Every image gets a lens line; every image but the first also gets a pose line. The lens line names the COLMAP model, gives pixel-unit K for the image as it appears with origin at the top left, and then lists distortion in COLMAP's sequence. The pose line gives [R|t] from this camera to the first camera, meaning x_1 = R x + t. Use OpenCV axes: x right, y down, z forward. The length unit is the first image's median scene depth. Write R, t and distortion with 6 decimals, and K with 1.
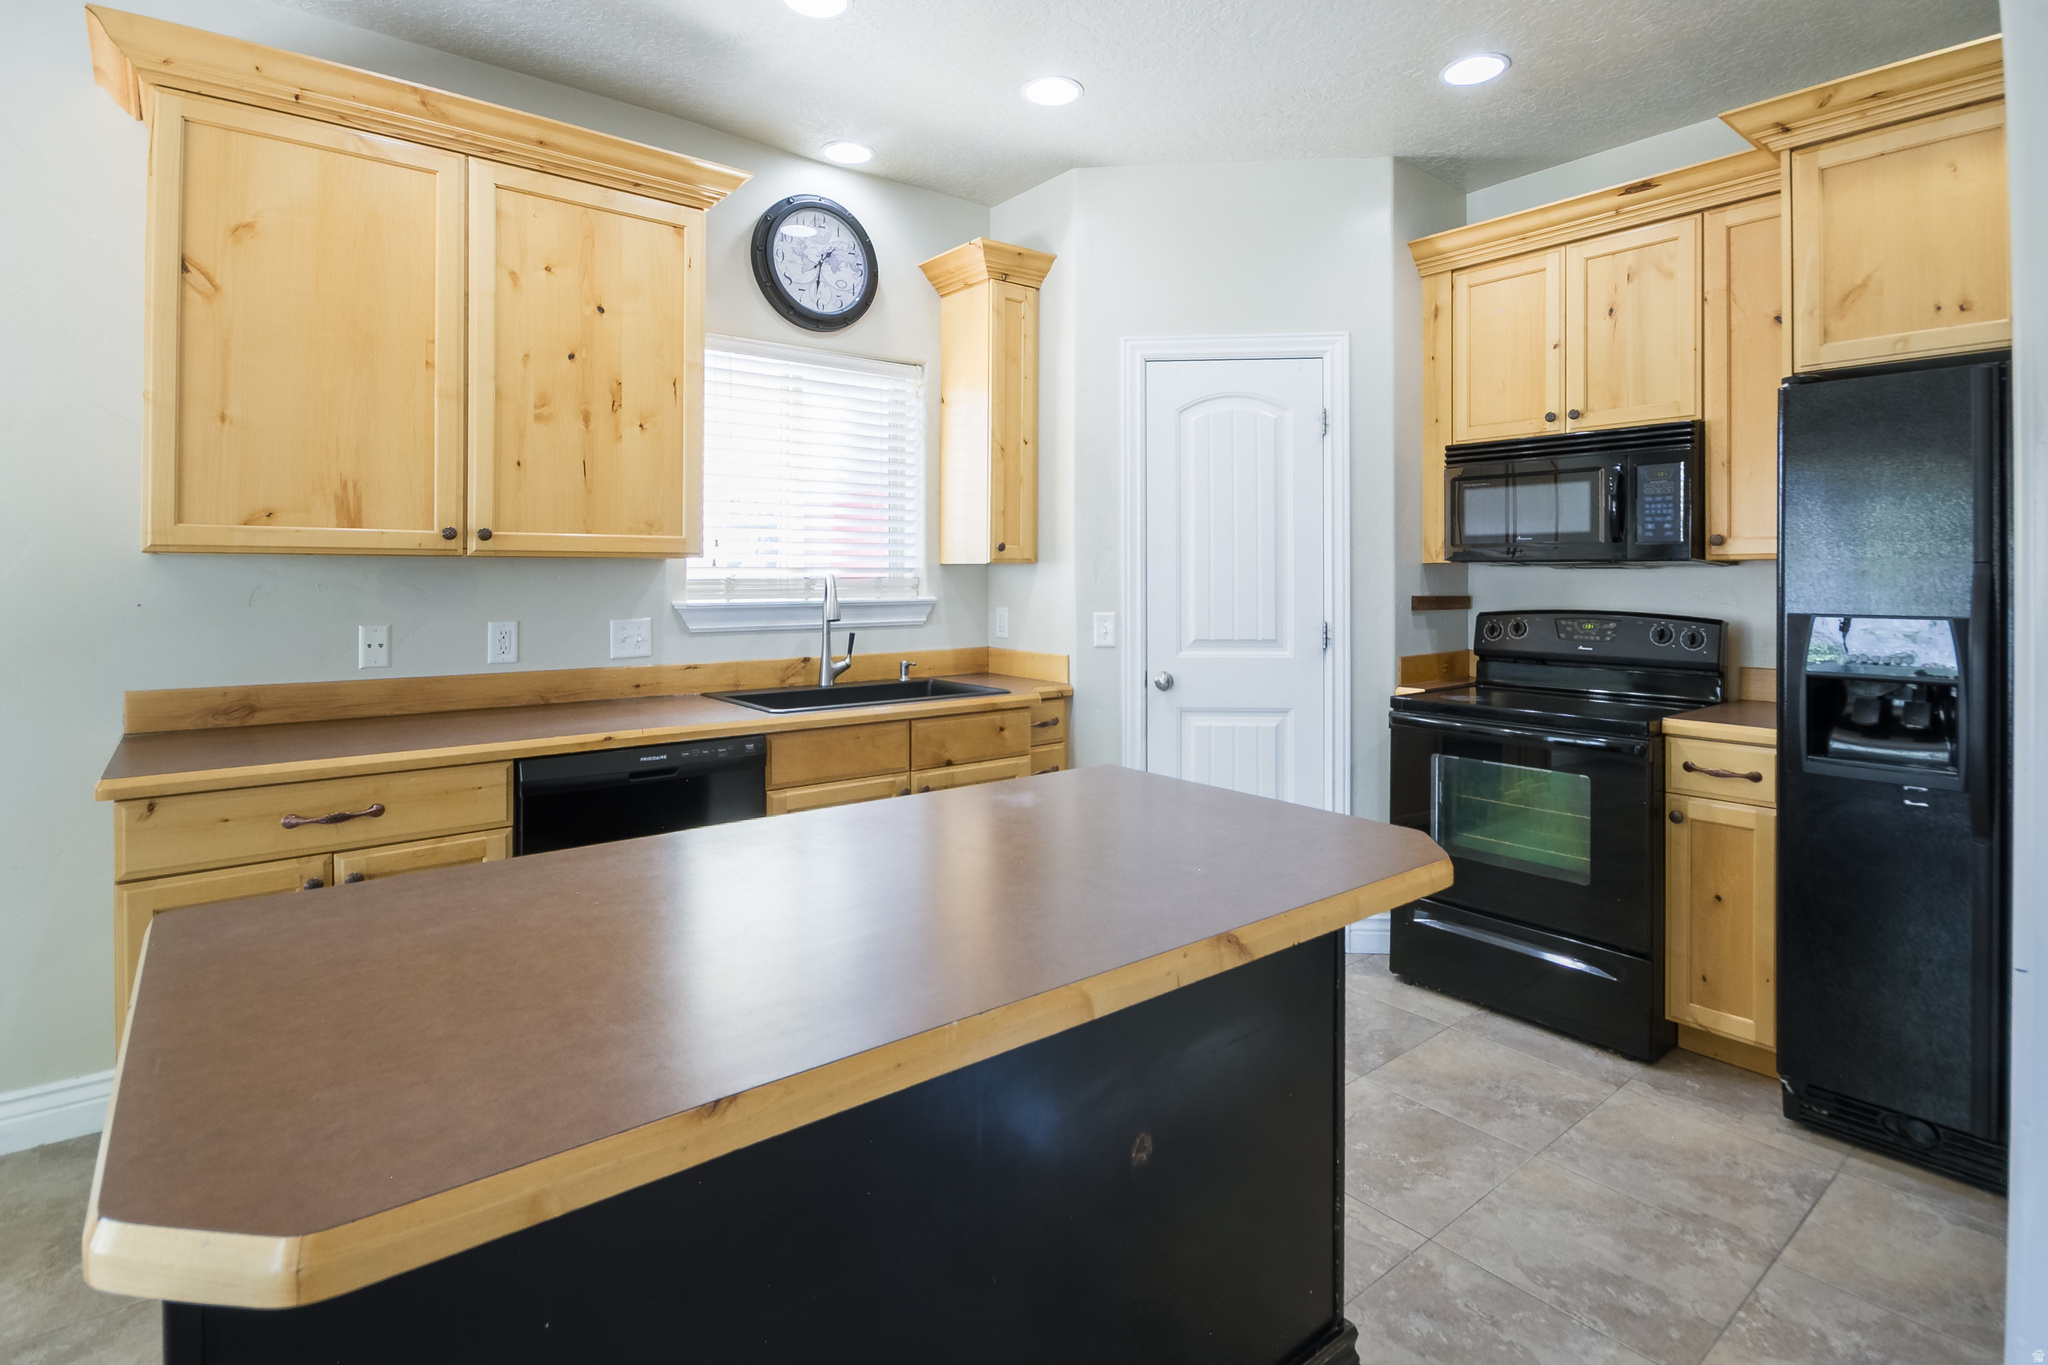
lens RADIAL K [[995.5, 0, 1069.9], [0, 995.5, 572.6], [0, 0, 1]] dist [-0.002331, -0.000022]
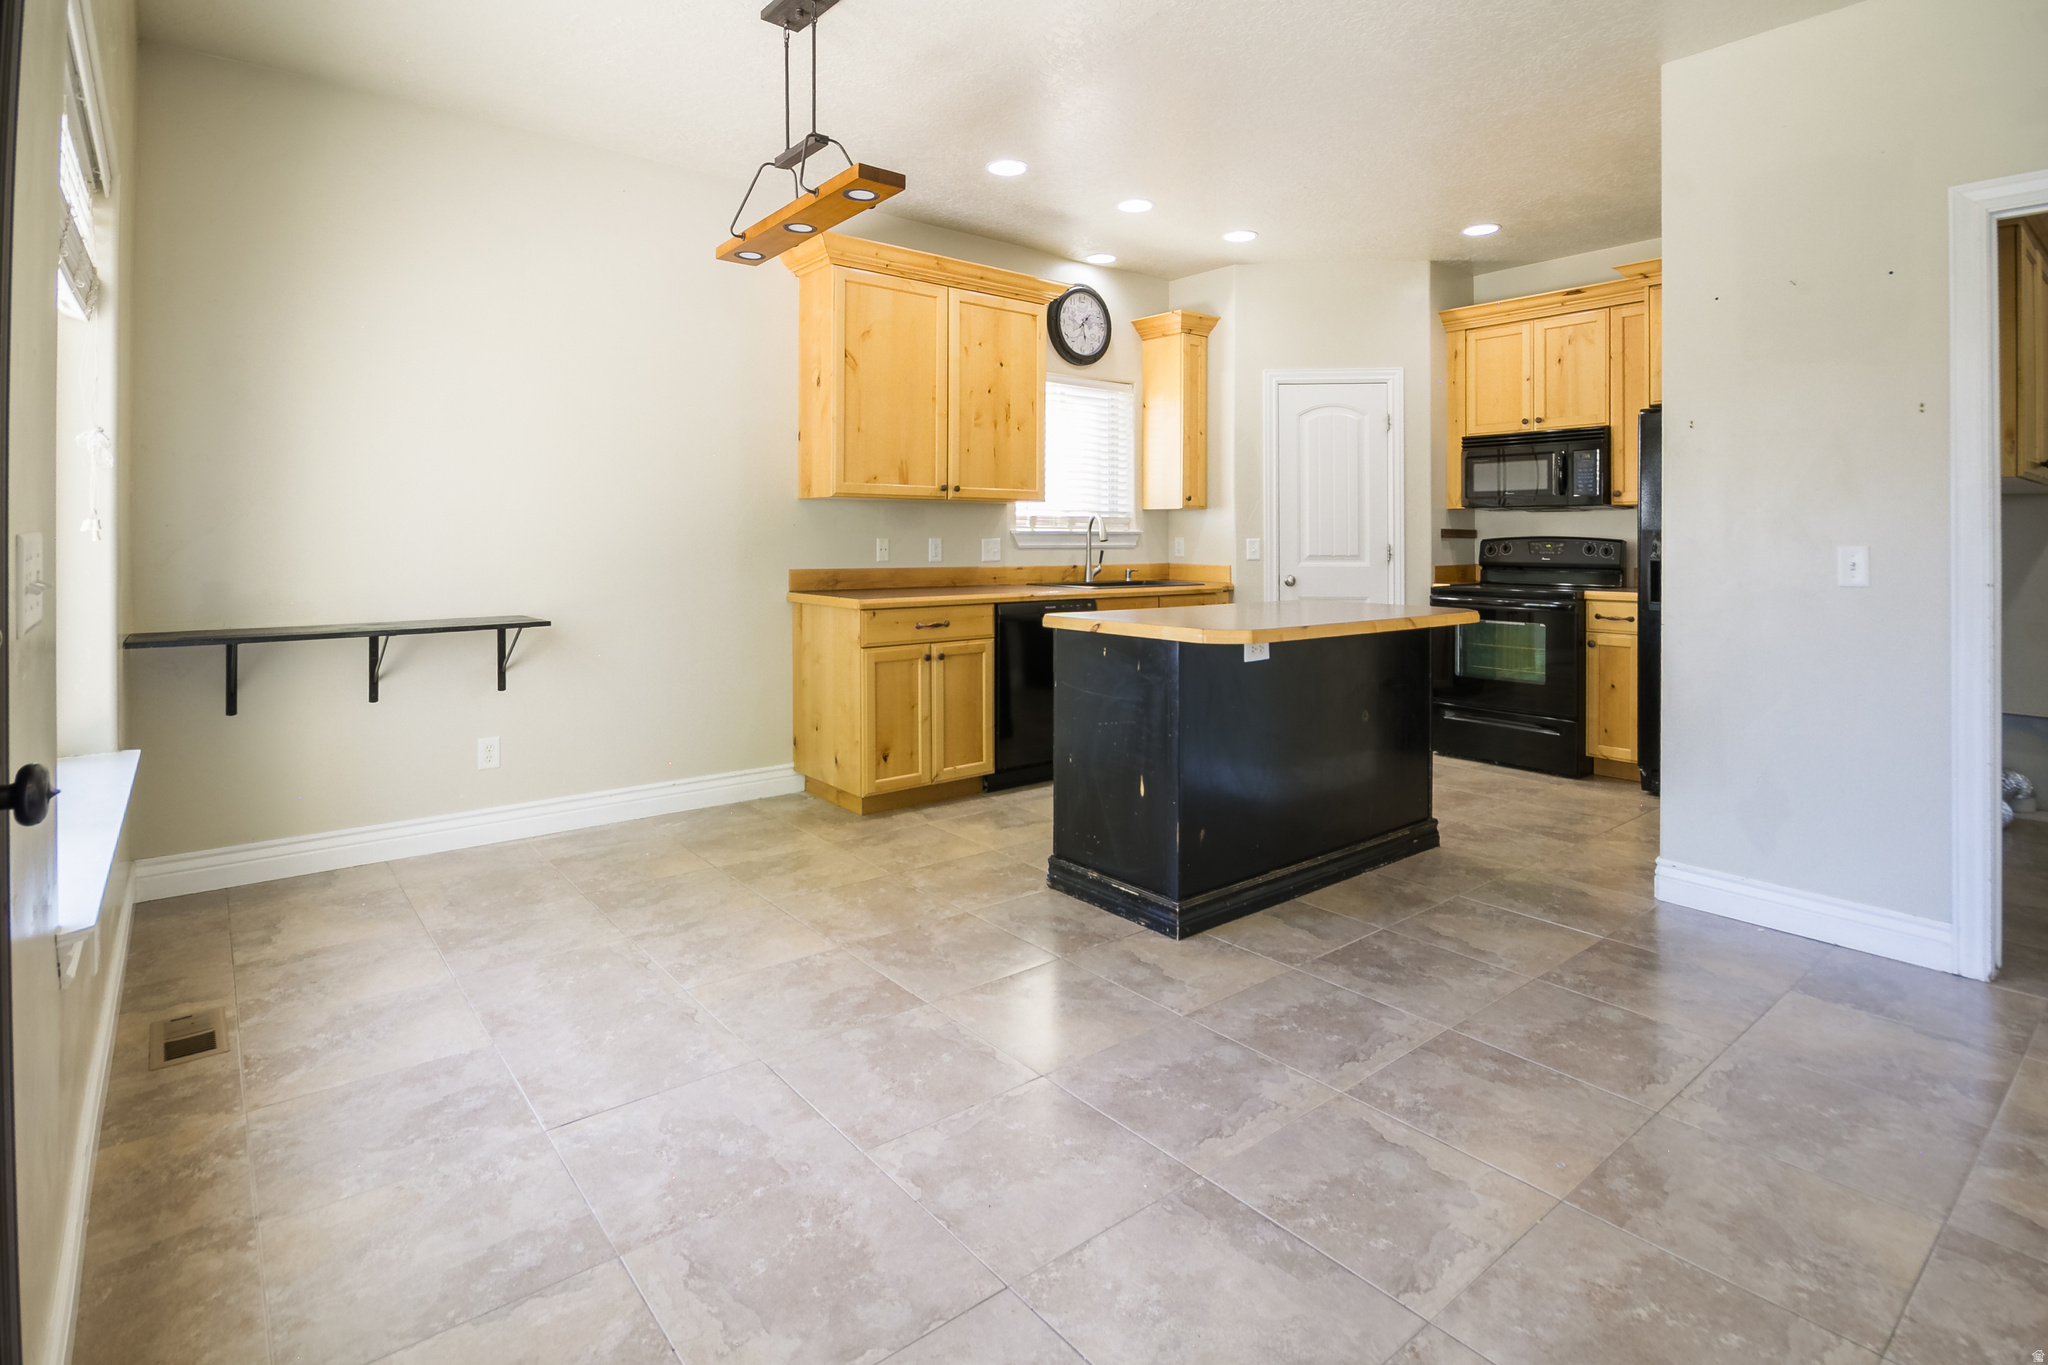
lens RADIAL K [[1011.0, 0, 1073.3], [0, 1011.0, 530.7], [0, 0, 1]] dist [0.001243, 0.000184]
pose [[0.999871, 0.001405, 0.015973, -0.309105], [-0.001320, 0.999985, -0.005338, 0.039333], [-0.015980, 0.005317, 0.999858, -0.699896]]
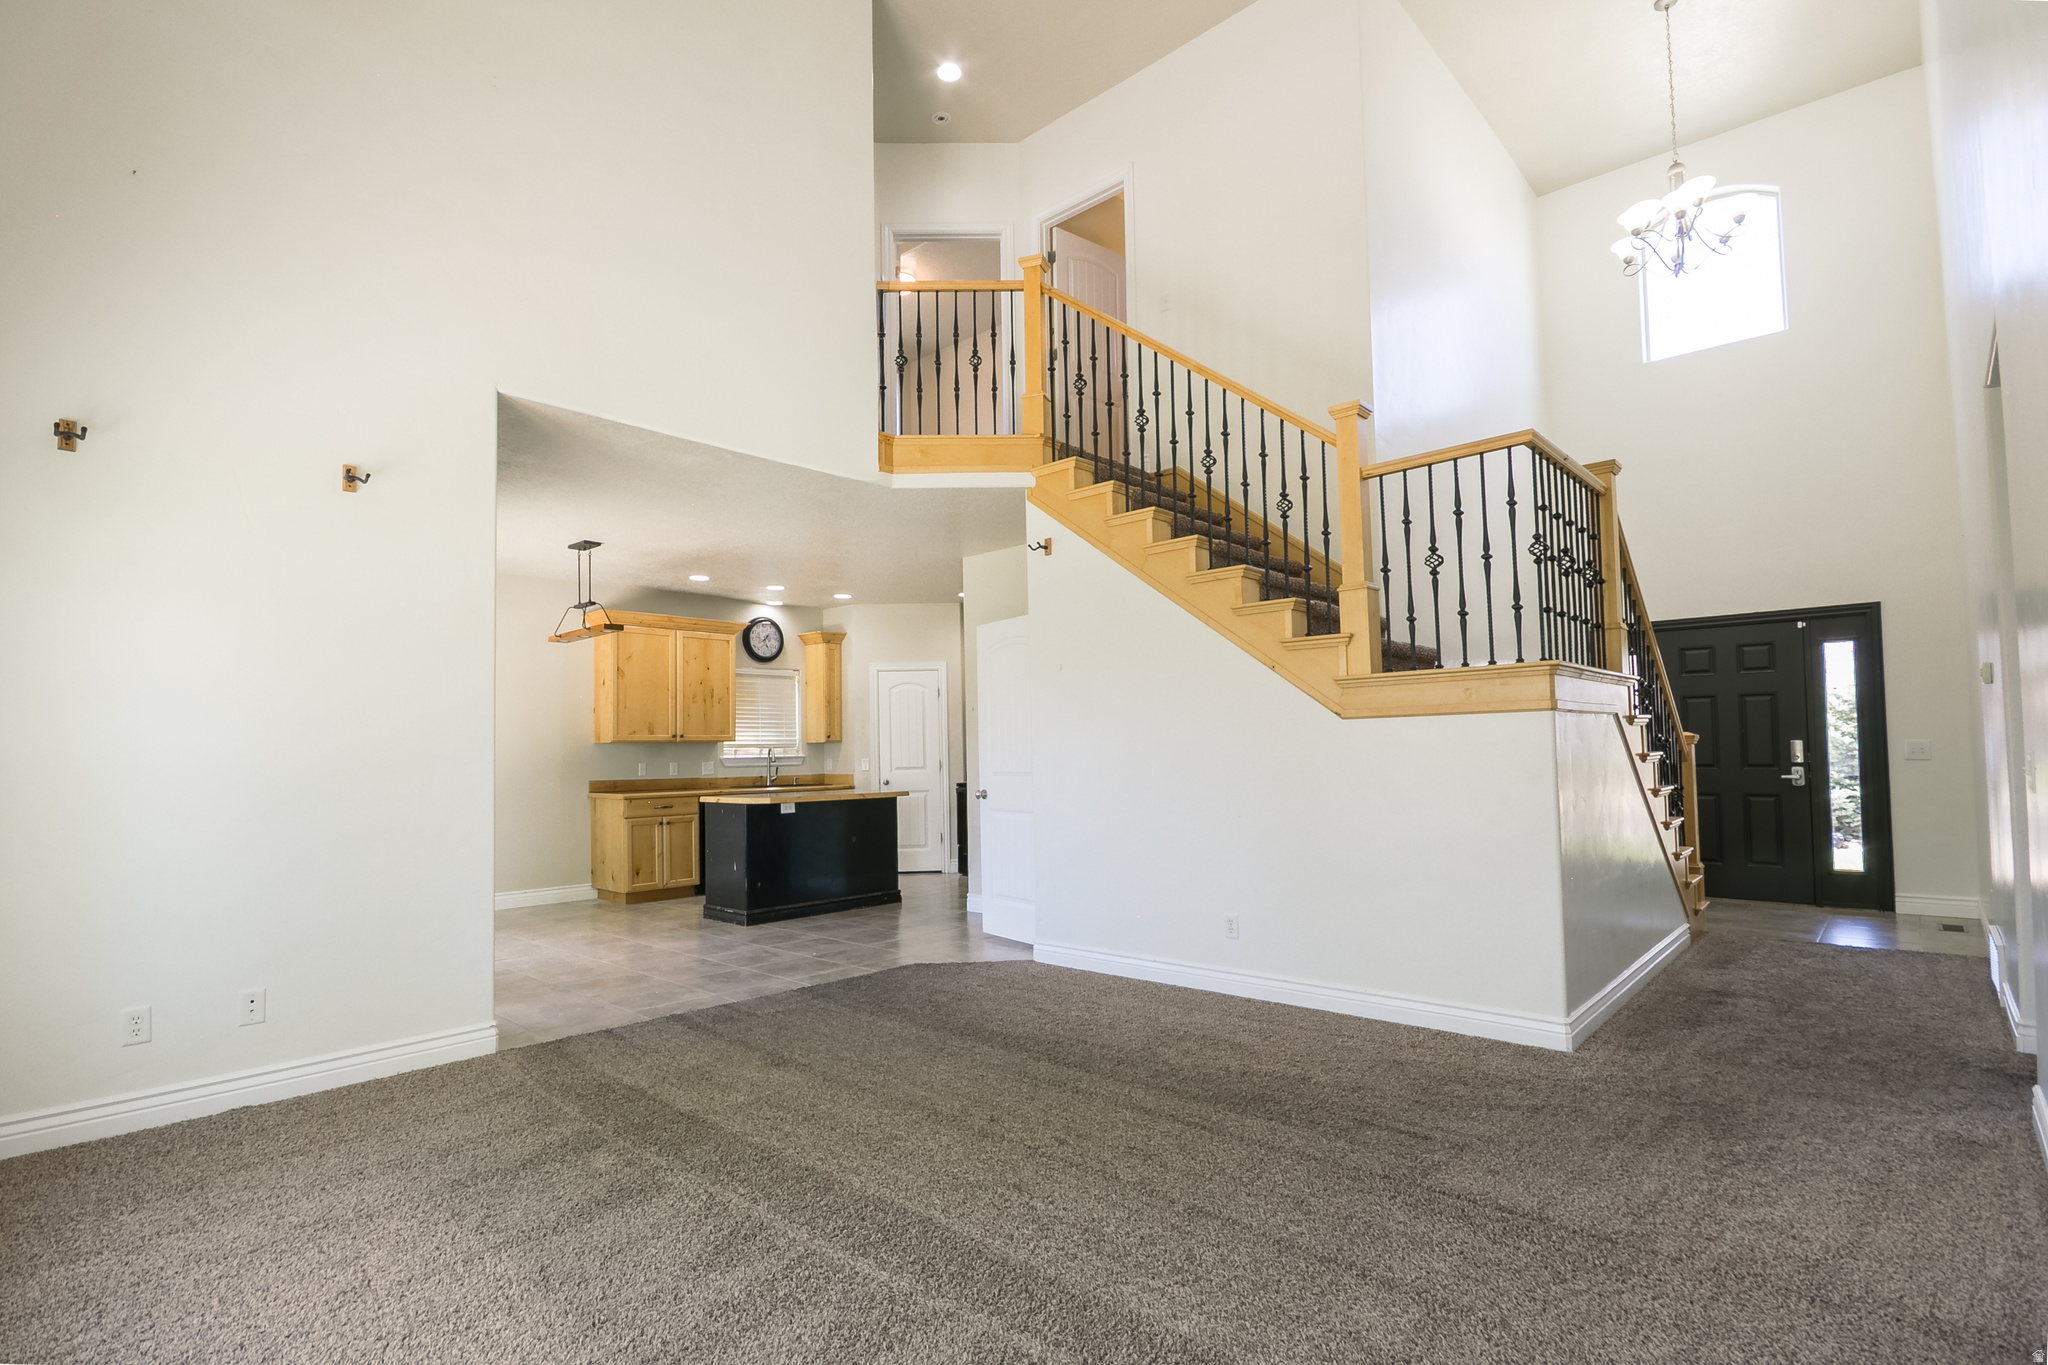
lens RADIAL K [[959.0, 0, 1011.9], [0, 959.0, 702.8], [0, 0, 1]] dist [-0.003326, -0.000194]
pose [[0.991882, -0.015229, 0.126248, 0.114731], [0.022086, 0.998345, -0.053093, 0.039080], [-0.125231, 0.055450, 0.990577, -1.958947]]
